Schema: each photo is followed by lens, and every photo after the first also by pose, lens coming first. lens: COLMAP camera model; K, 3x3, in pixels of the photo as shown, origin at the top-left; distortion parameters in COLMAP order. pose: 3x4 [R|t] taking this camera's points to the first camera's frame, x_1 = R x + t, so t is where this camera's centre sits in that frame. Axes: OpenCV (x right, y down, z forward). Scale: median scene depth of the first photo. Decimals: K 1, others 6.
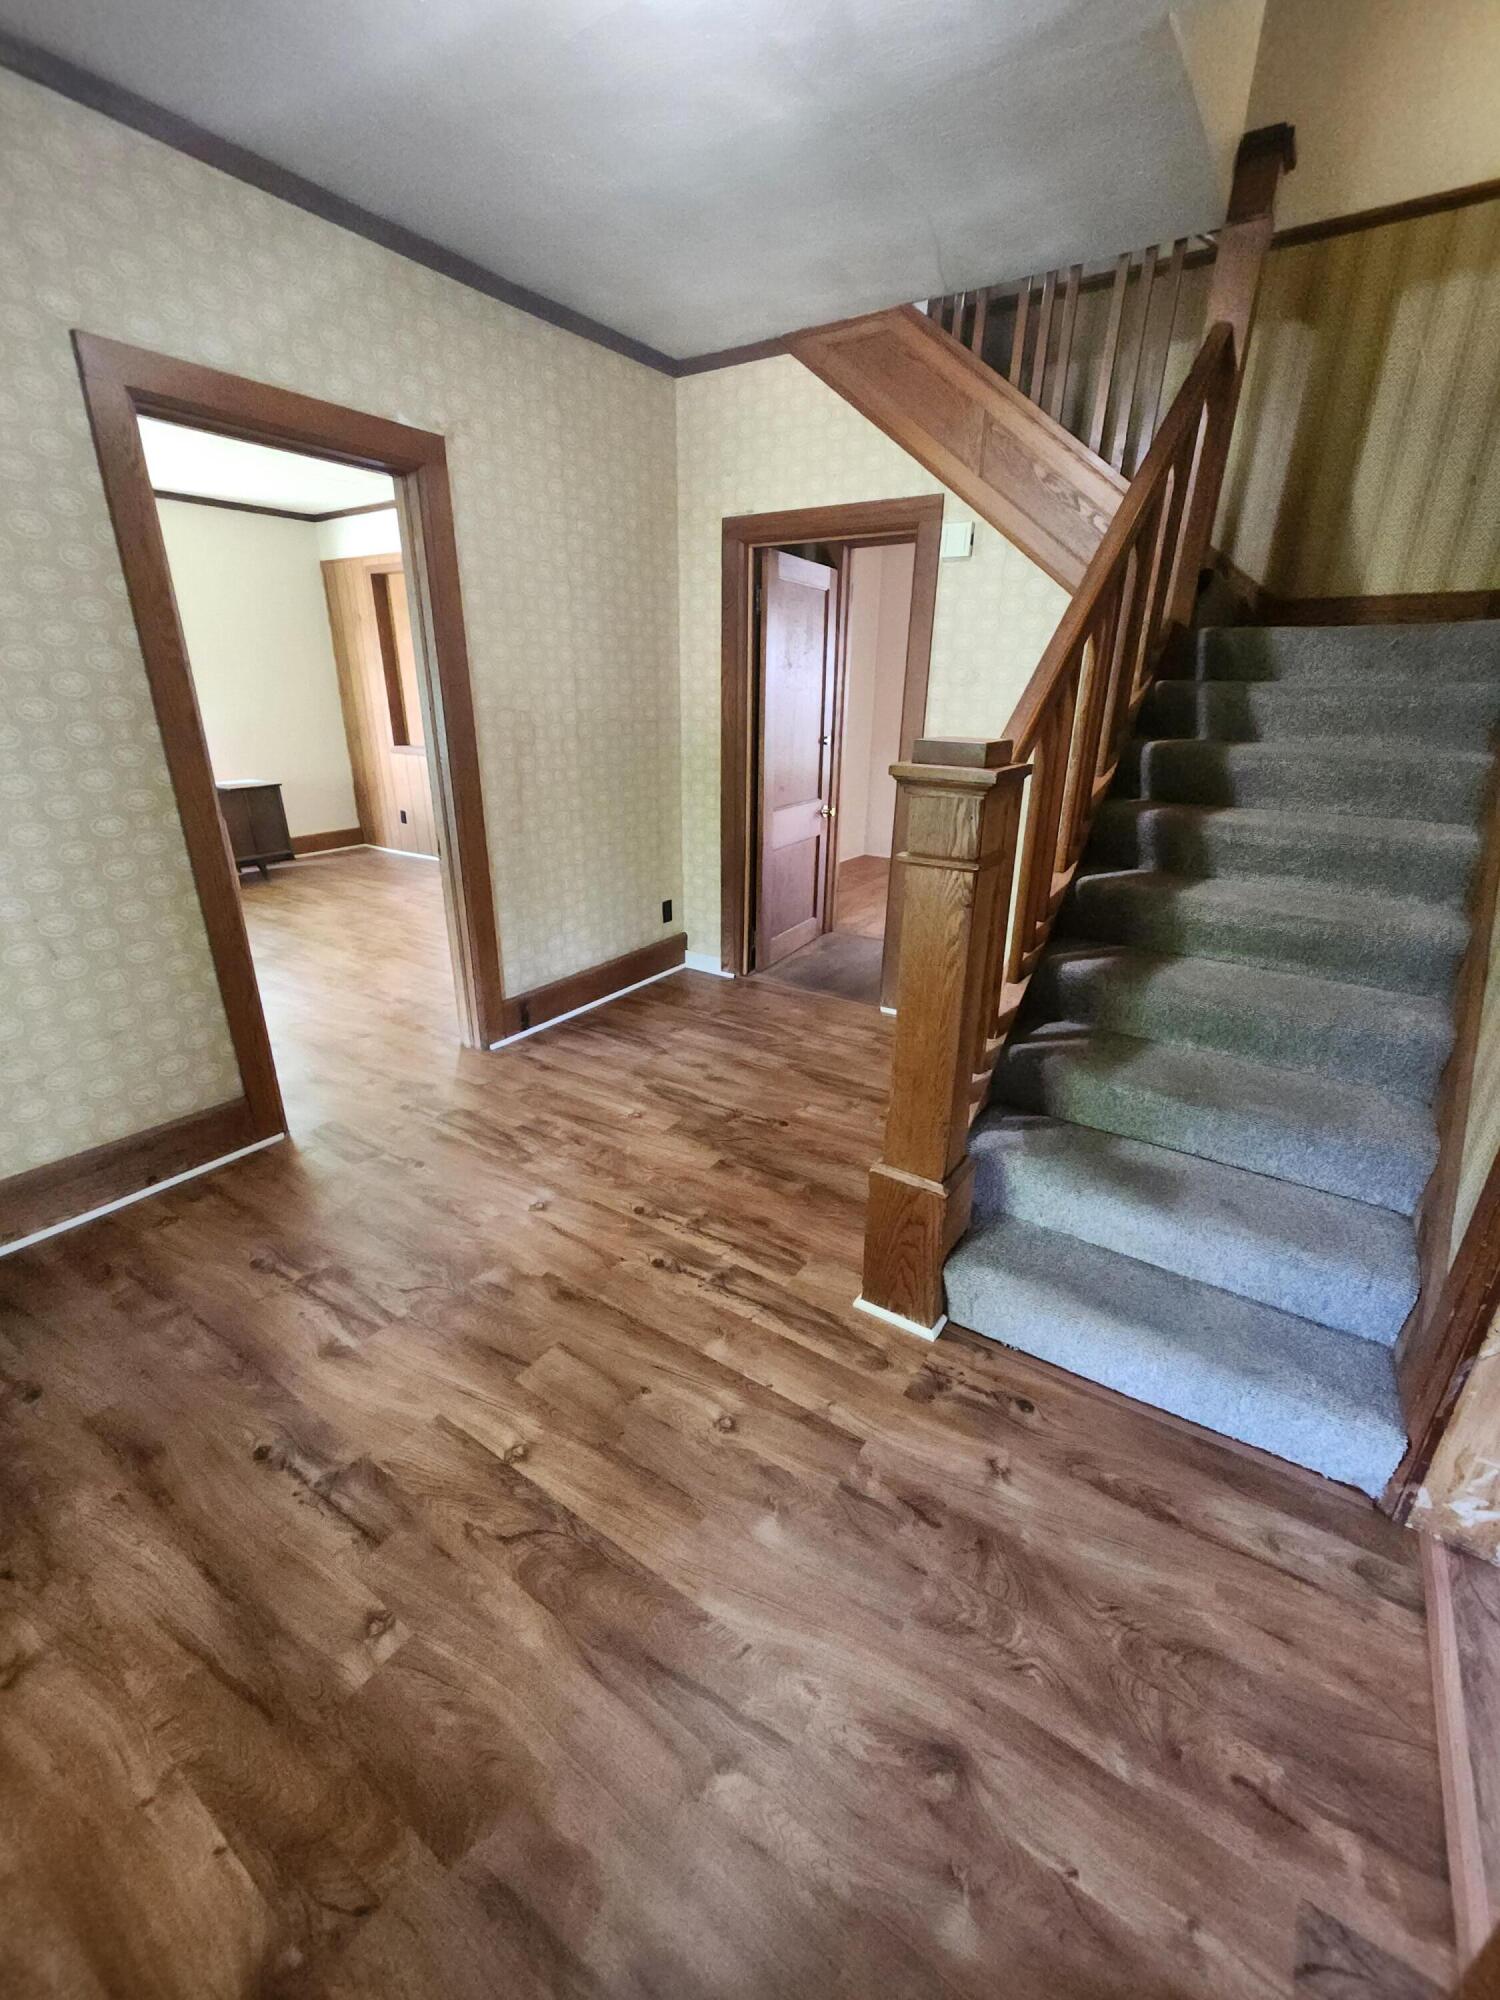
lens RADIAL K [[818.2, 0, 742.3], [0, 818.2, 1004.4], [0, 0, 1]] dist [-0.003062, -0.000413]
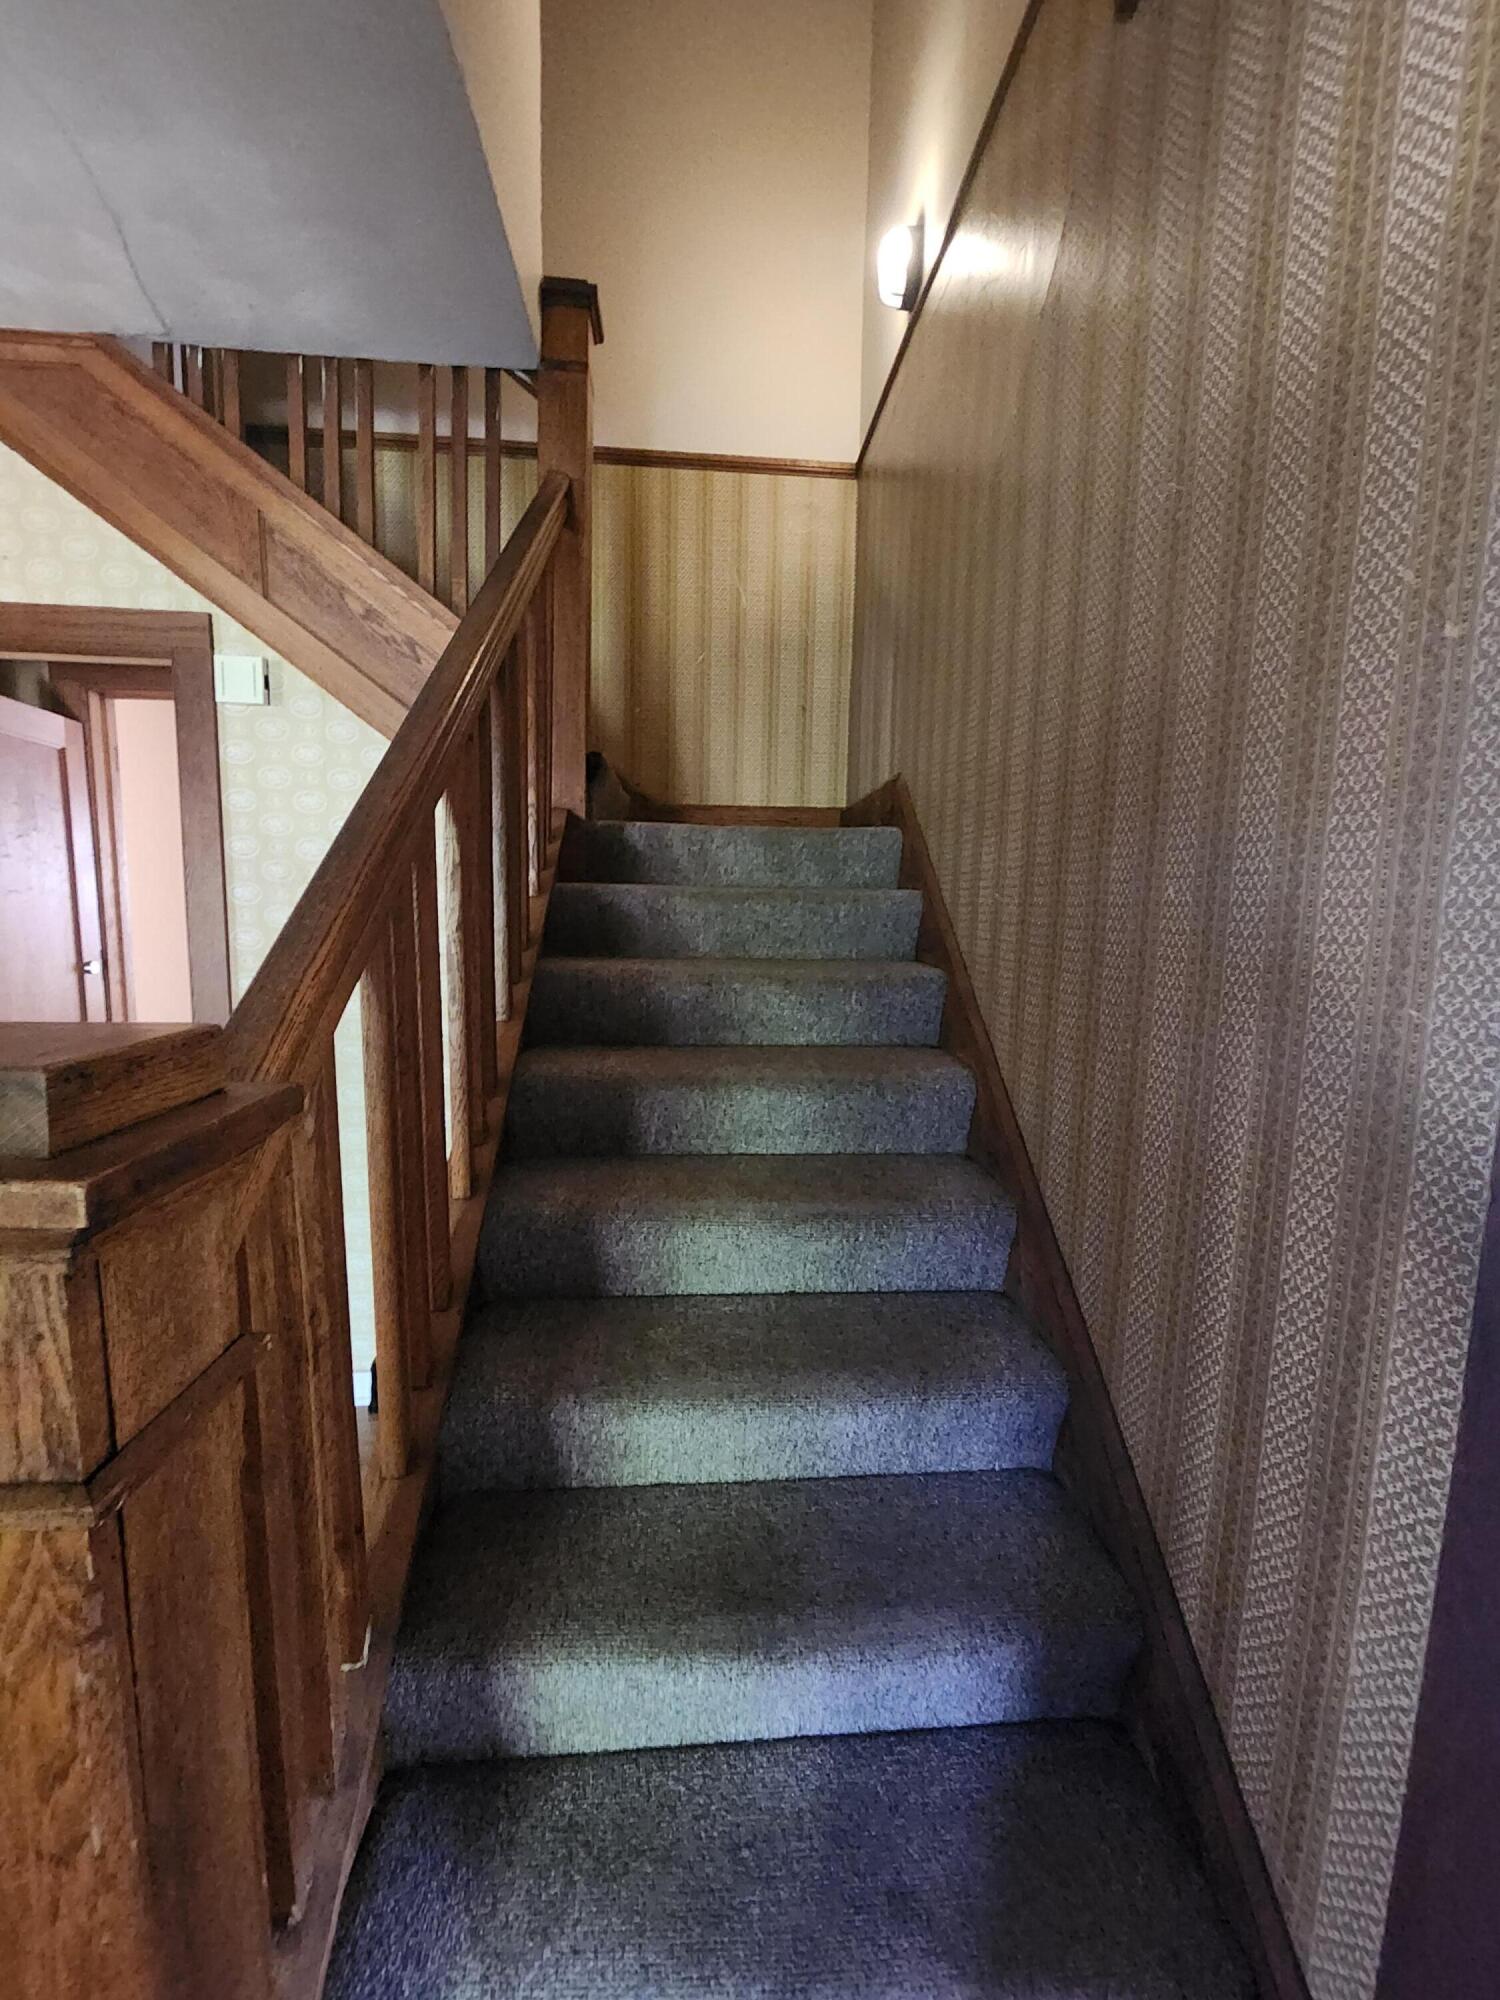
lens RADIAL K [[818.2, 0, 749.1], [0, 818.2, 1004.6], [0, 0, 1]] dist [-0.003062, -0.000413]
pose [[0.780621, -0.072285, 0.620811, 0.160443], [0.215608, 0.963460, -0.158928, -0.125560], [-0.586638, 0.257914, 0.767682, 0.331617]]
